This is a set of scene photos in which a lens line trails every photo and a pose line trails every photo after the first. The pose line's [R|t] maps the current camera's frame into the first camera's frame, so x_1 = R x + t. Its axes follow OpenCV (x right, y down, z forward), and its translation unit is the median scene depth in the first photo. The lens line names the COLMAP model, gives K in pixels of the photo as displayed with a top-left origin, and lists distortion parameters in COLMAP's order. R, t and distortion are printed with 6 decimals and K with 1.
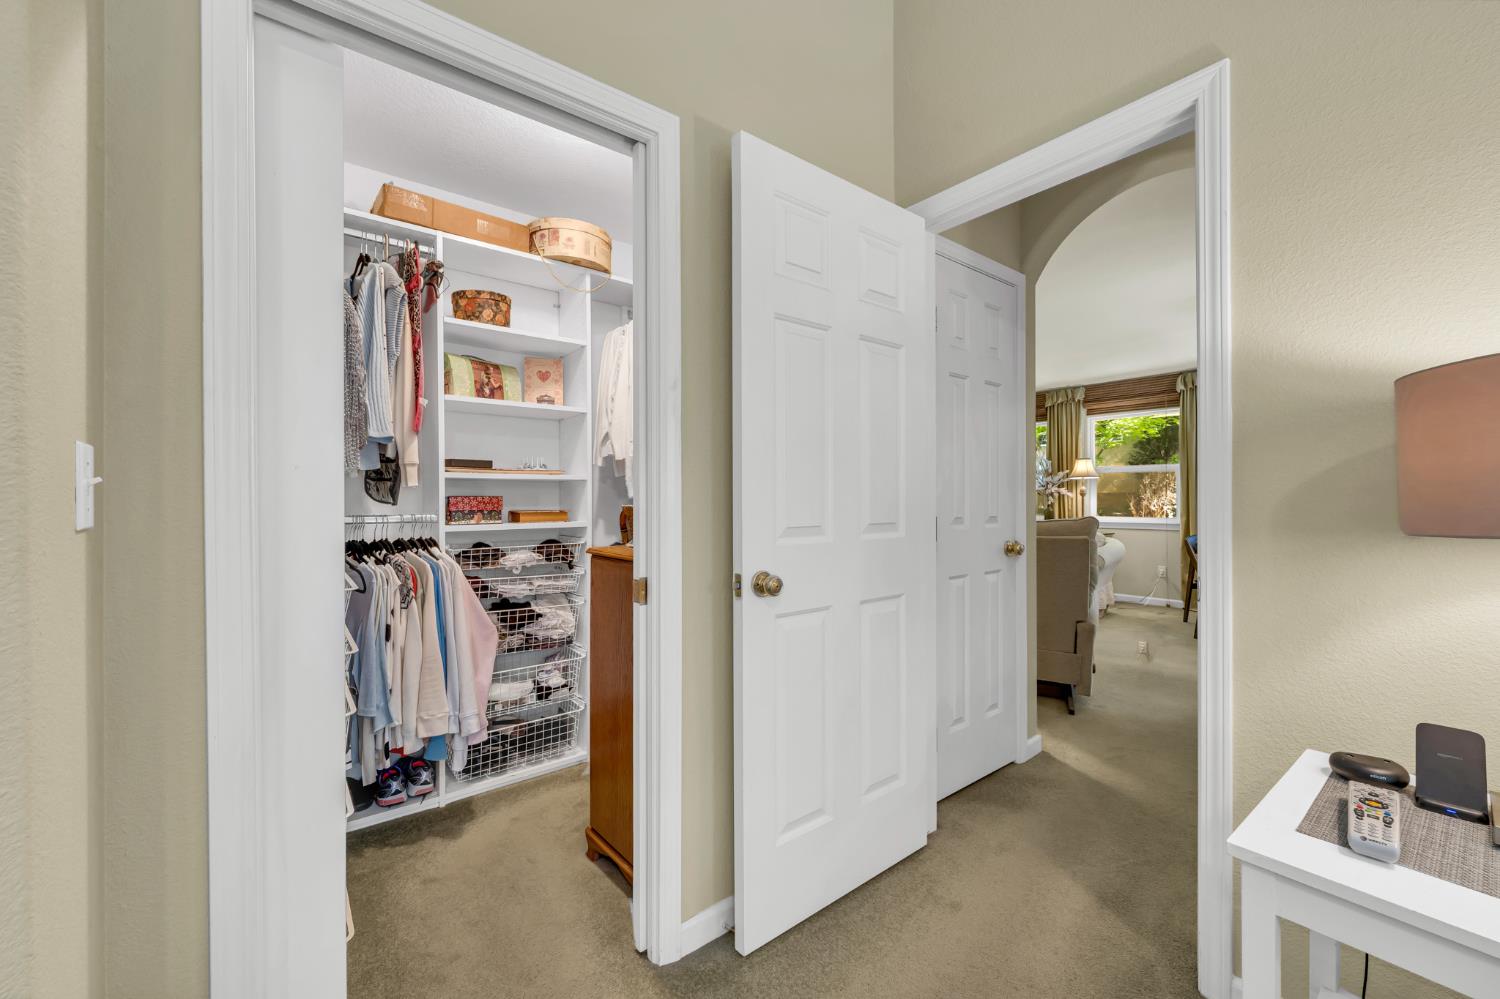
lens RADIAL K [[586.7, 0, 724.9], [0, 586.7, 499.3], [0, 0, 1]] dist [0.001164, 0.000069]
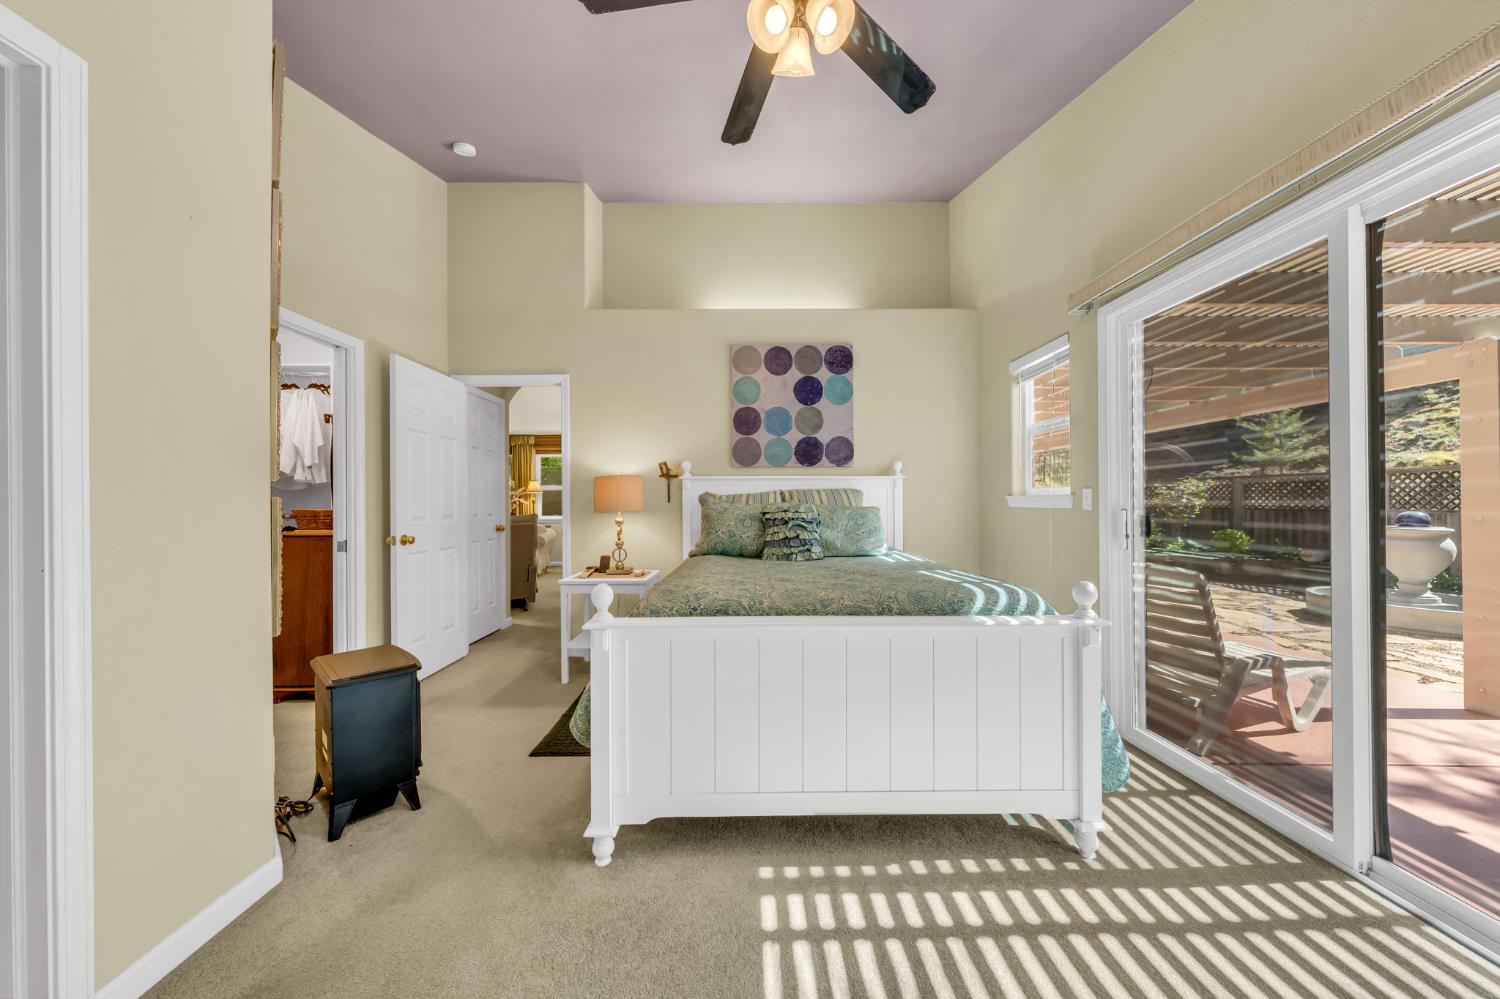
lens RADIAL K [[504.0, 0, 752.3], [0, 504.0, 502.6], [0, 0, 1]] dist [0.018051, 0.000030]
pose [[0.580864, 0.000676, 0.814001, -0.520115], [0.005058, 0.999977, -0.004440, 0.003504], [-0.813985, 0.006696, 0.580847, -0.895050]]
